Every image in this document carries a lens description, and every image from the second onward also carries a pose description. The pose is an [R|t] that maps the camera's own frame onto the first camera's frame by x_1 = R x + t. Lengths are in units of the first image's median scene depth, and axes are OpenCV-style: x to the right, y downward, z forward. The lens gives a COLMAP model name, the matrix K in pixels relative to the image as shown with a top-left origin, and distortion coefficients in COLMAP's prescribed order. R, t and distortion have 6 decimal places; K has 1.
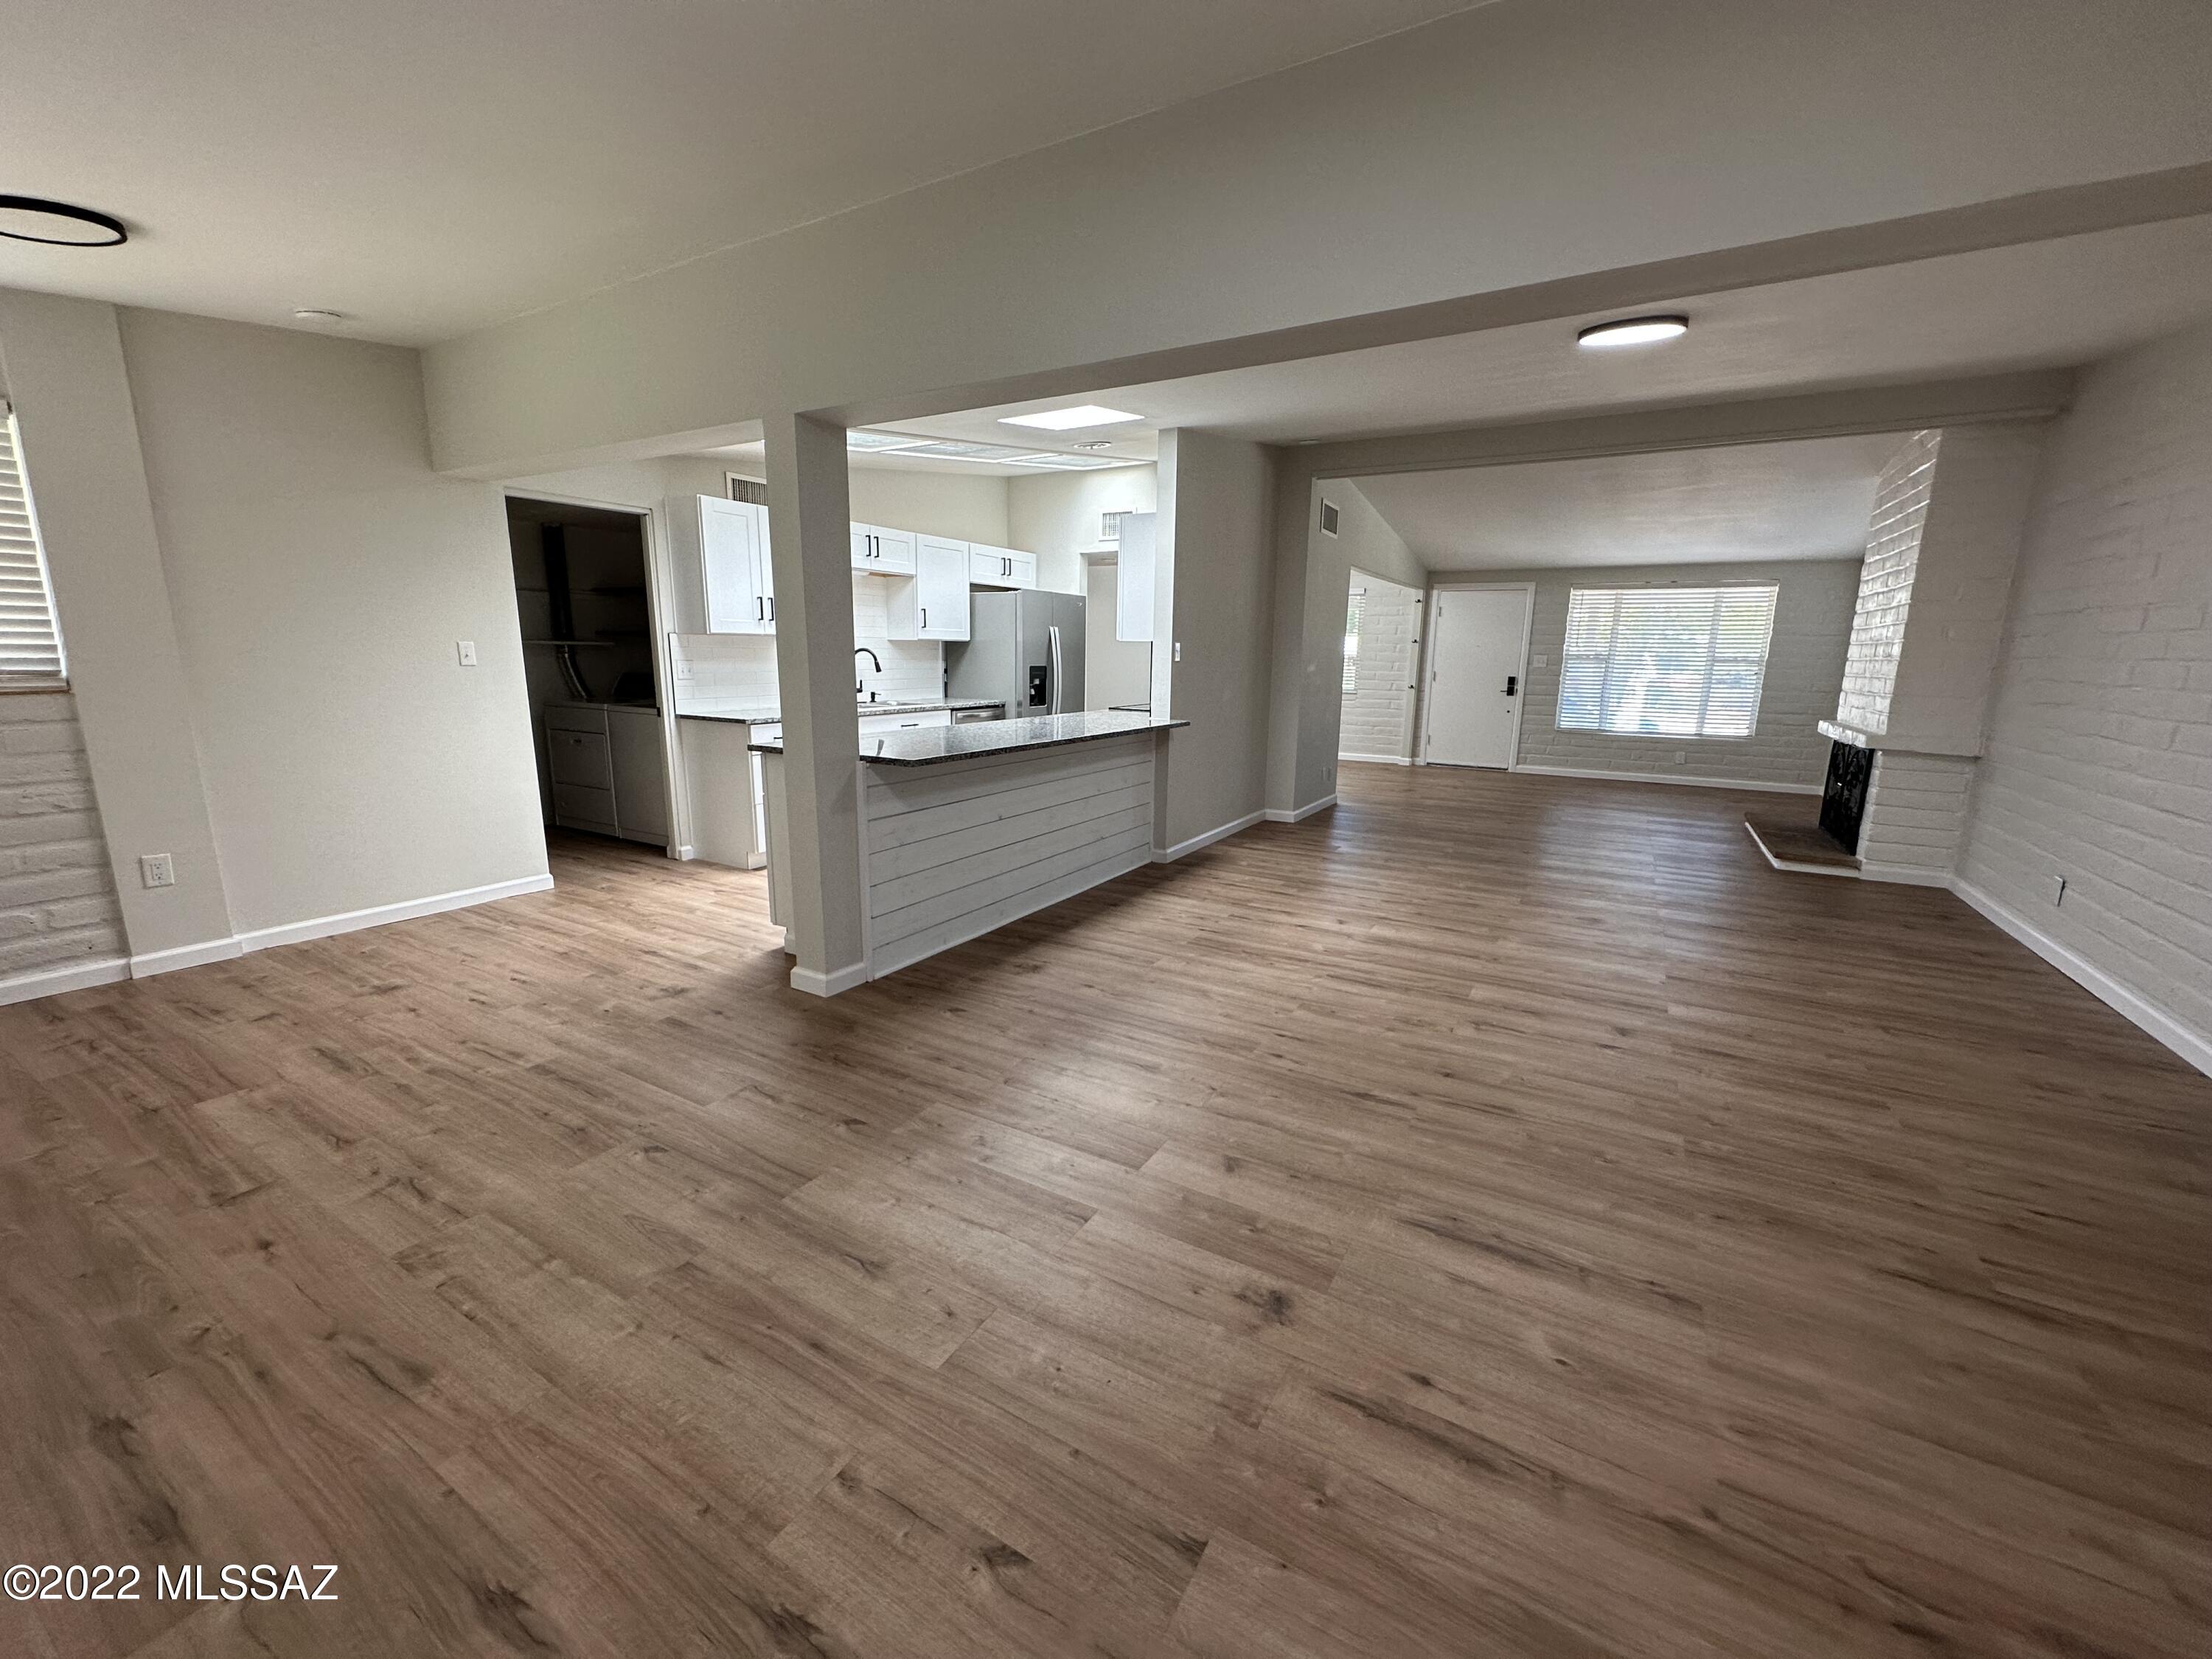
lens RADIAL K [[888.5, 0, 1092.8], [0, 888.5, 816.5], [0, 0, 1]] dist [0.001379, 0.000595]
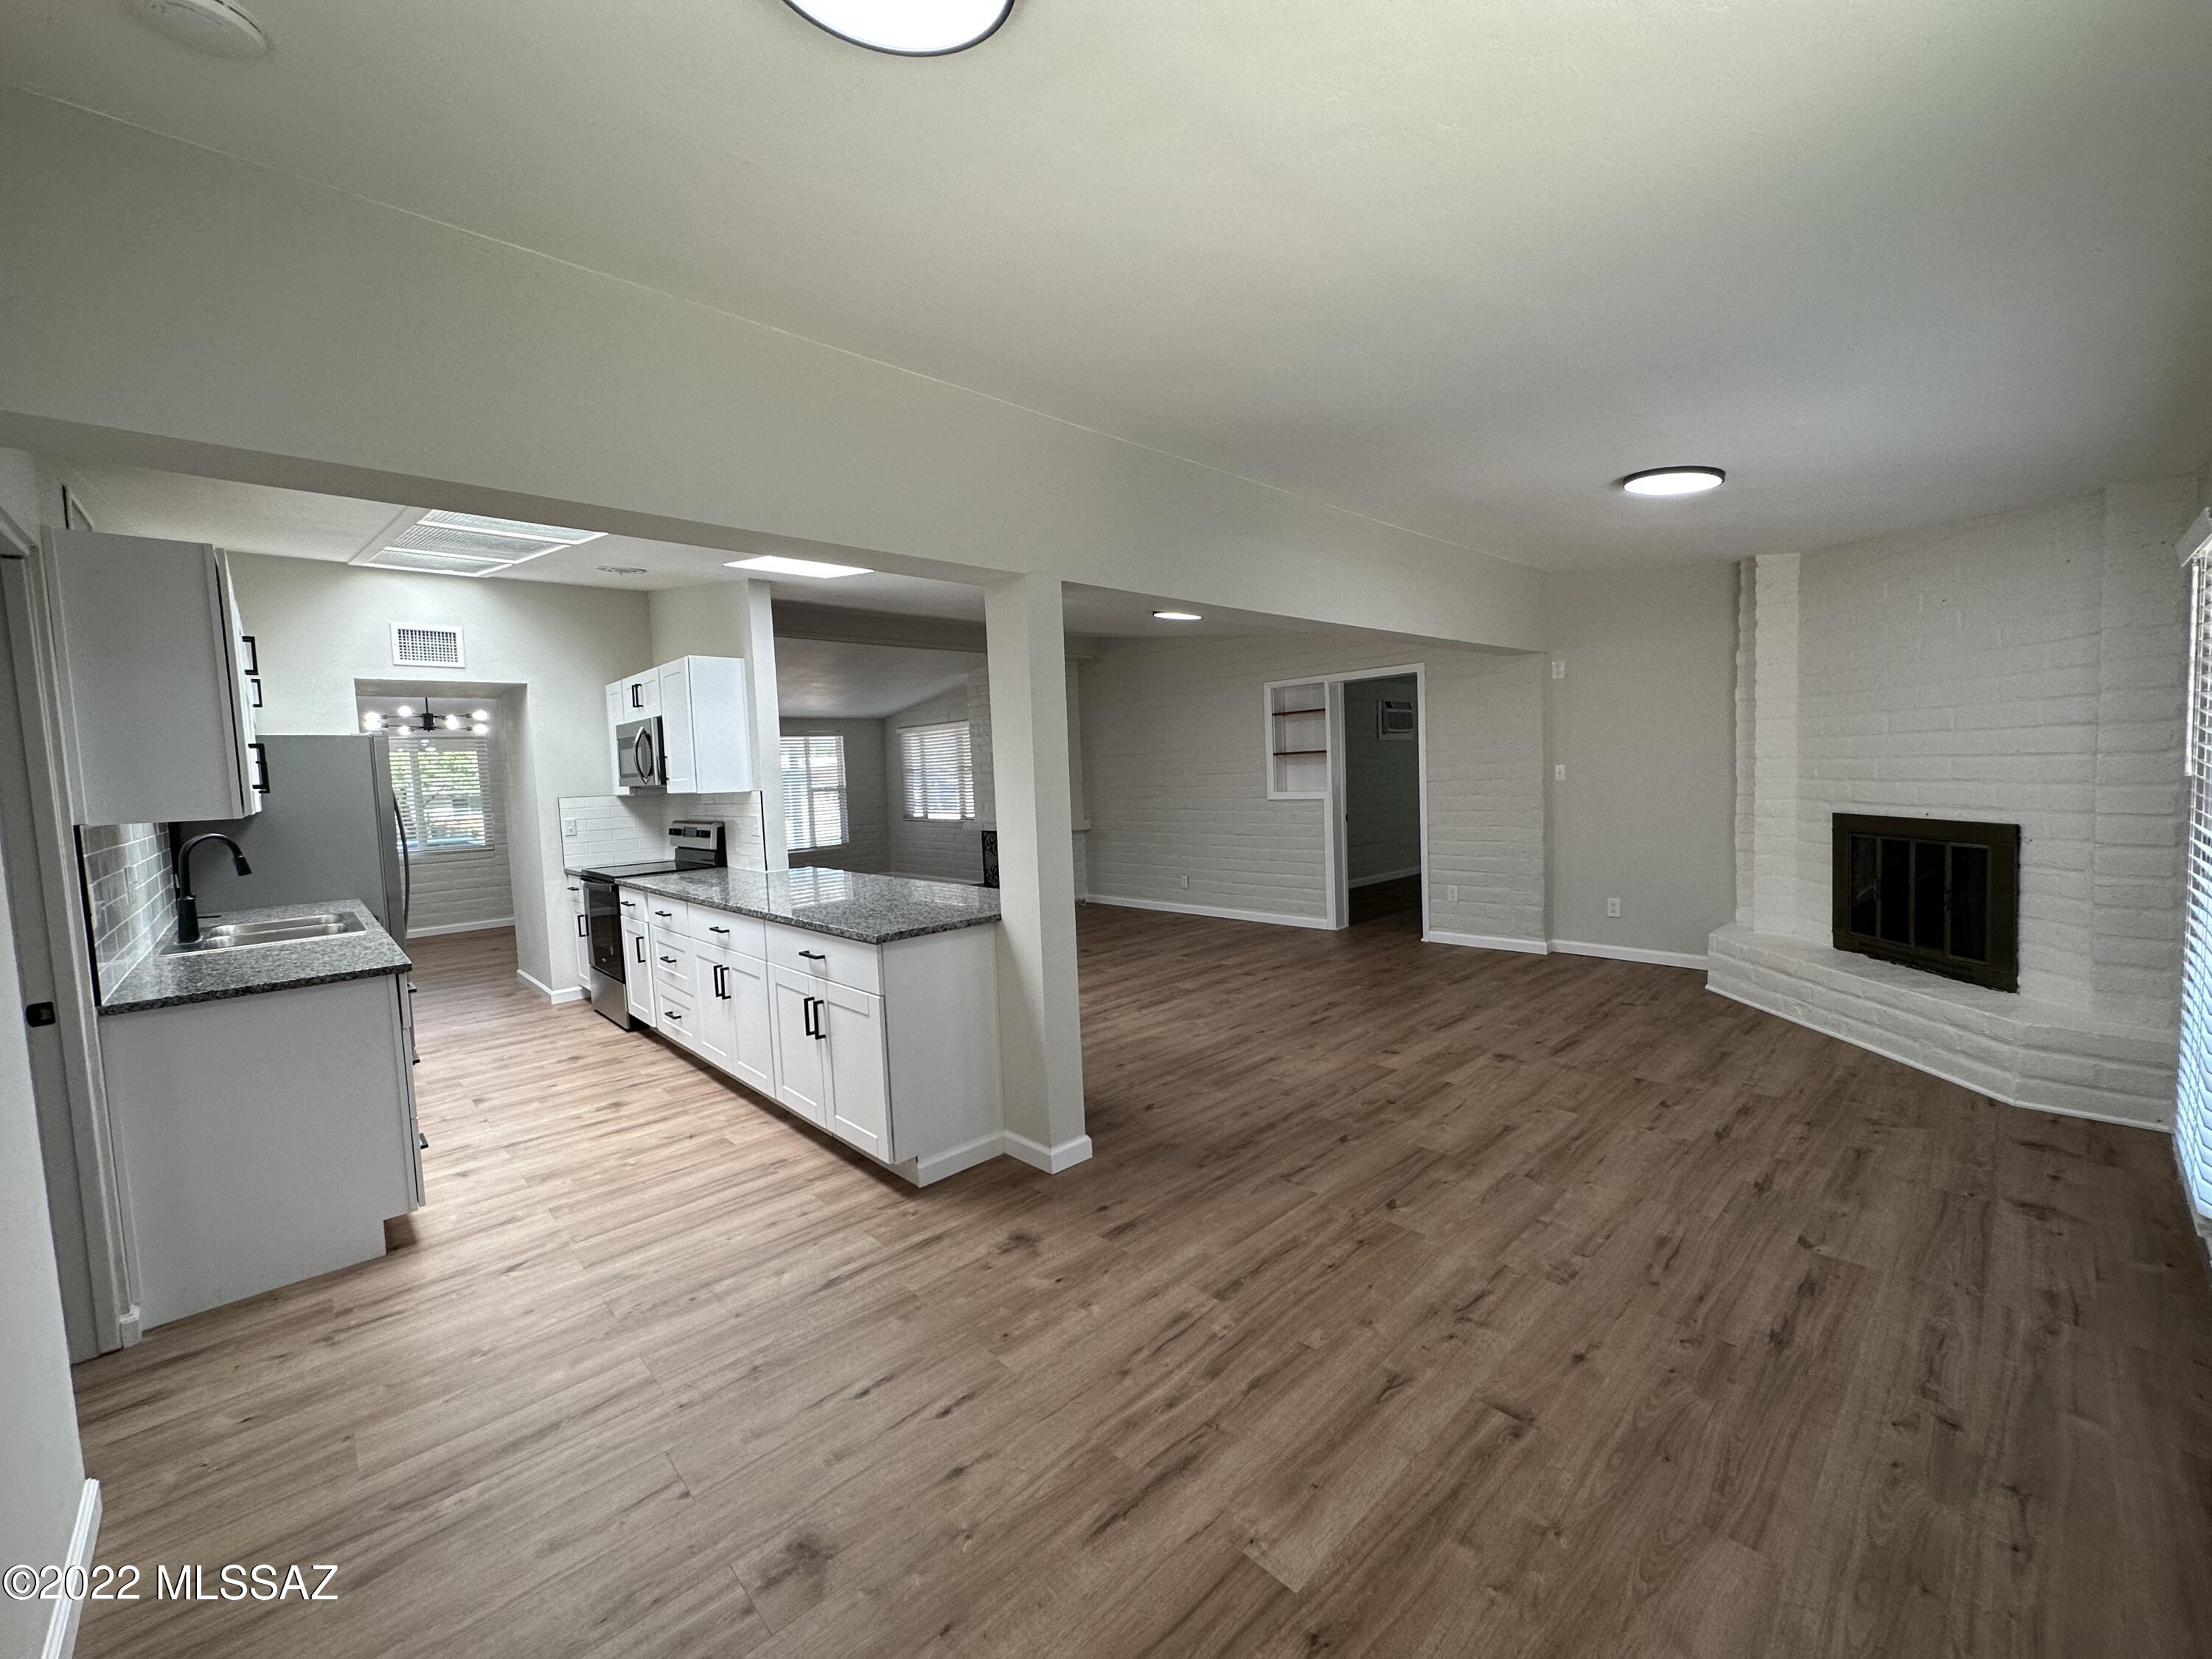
lens RADIAL K [[888.5, 0, 1104.6], [0, 888.5, 835.8], [0, 0, 1]] dist [0.001379, 0.000595]
pose [[0.271193, -0.095939, 0.957732, -1.427637], [0.219879, 0.974885, 0.035396, -0.201656], [-0.937074, 0.200986, 0.285476, 0.771057]]
